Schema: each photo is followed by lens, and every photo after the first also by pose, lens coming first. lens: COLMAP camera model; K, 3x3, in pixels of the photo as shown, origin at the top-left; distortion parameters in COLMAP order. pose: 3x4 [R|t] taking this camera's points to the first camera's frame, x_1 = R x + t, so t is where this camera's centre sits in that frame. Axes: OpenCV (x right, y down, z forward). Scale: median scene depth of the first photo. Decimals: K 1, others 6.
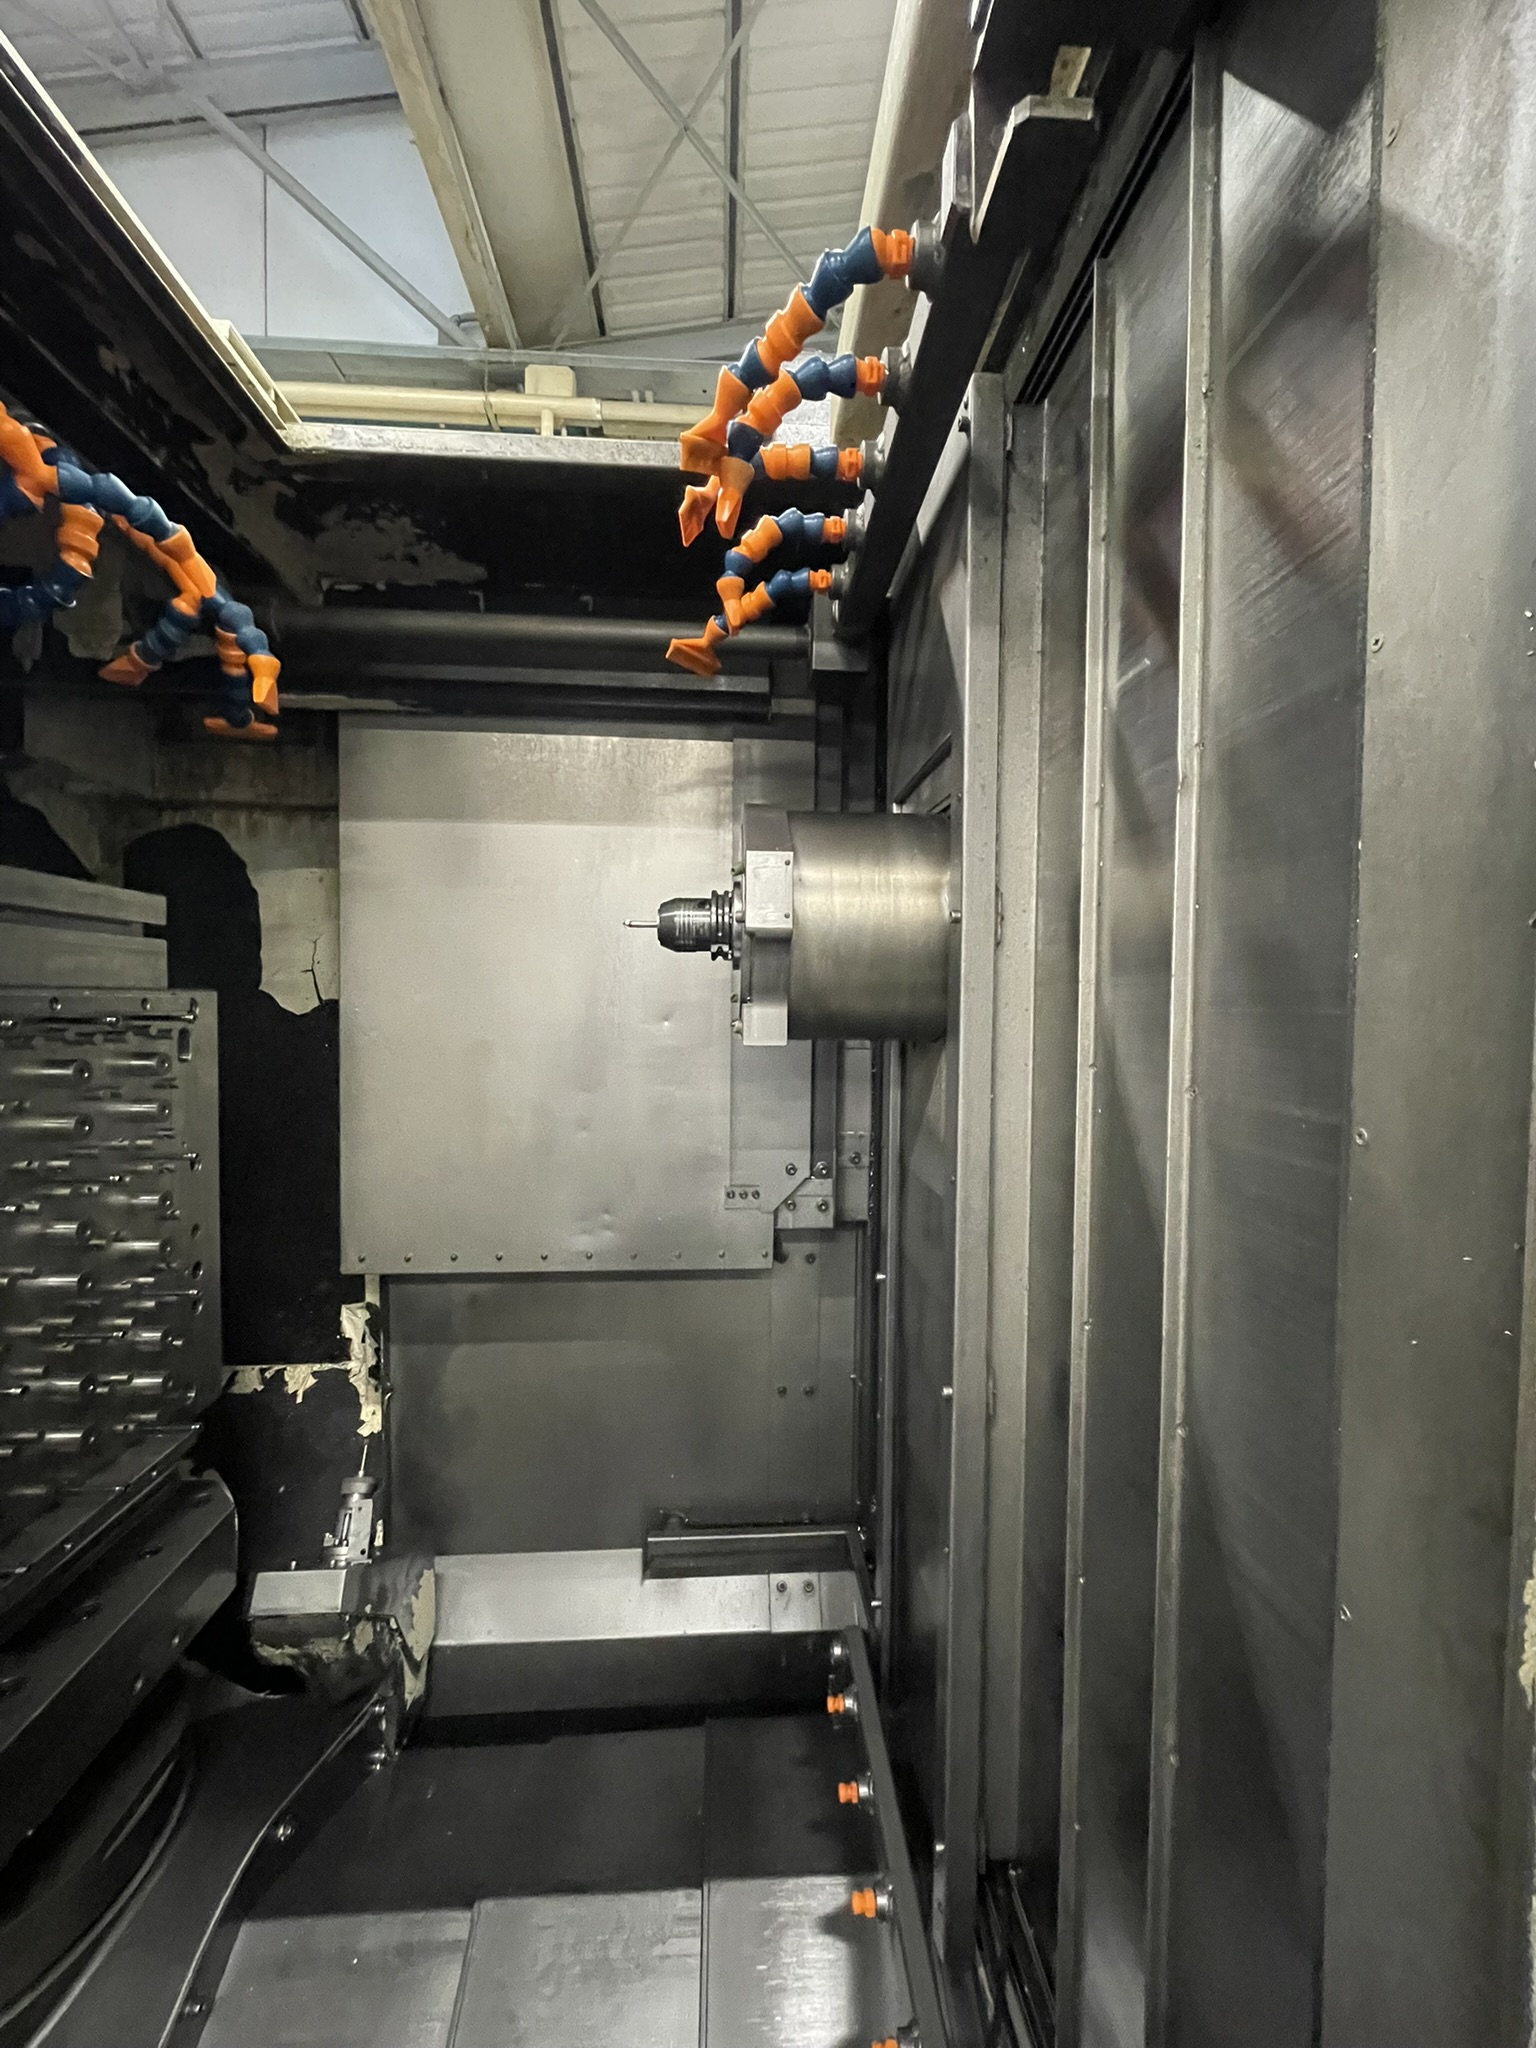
lens RADIAL K [[822.0, 0, 770.1], [0, 822.0, 1026.8], [0, 0, 1]] dist [-0.002525, 0.000019]
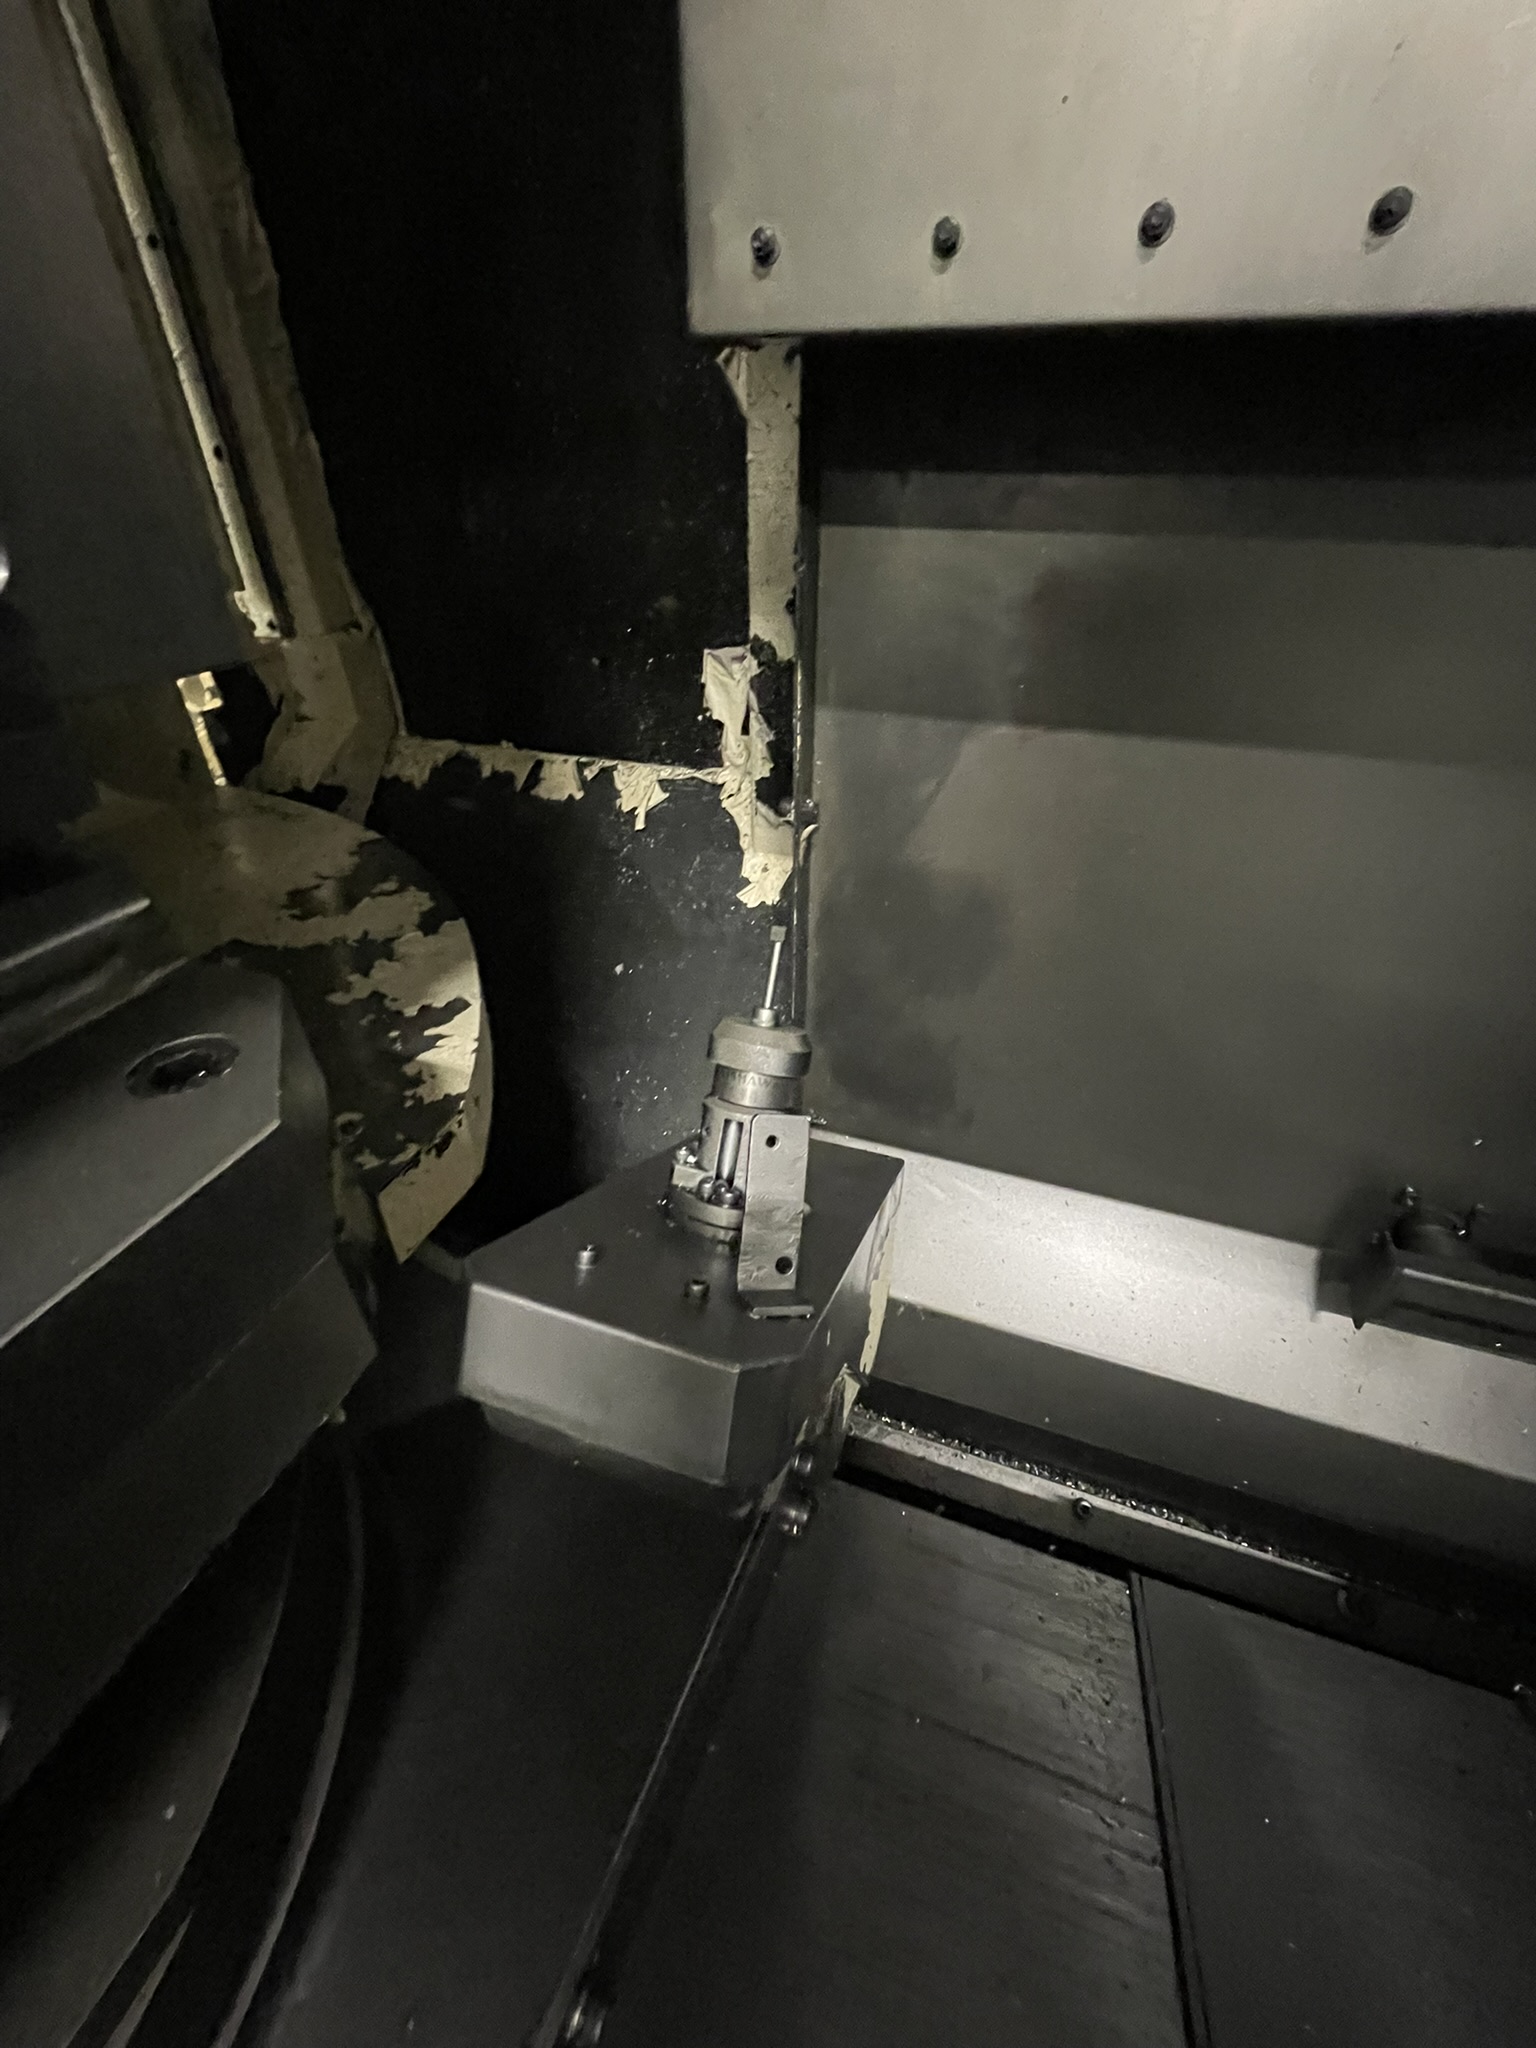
lens RADIAL K [[822.0, 0, 770.6], [0, 822.0, 1023.7], [0, 0, 1]] dist [-0.002525, 0.000019]
pose [[0.917466, 0.222216, -0.329964, -0.282724], [-0.009412, 0.841337, 0.540430, 0.268014], [0.397703, -0.492720, 0.773989, 0.543474]]
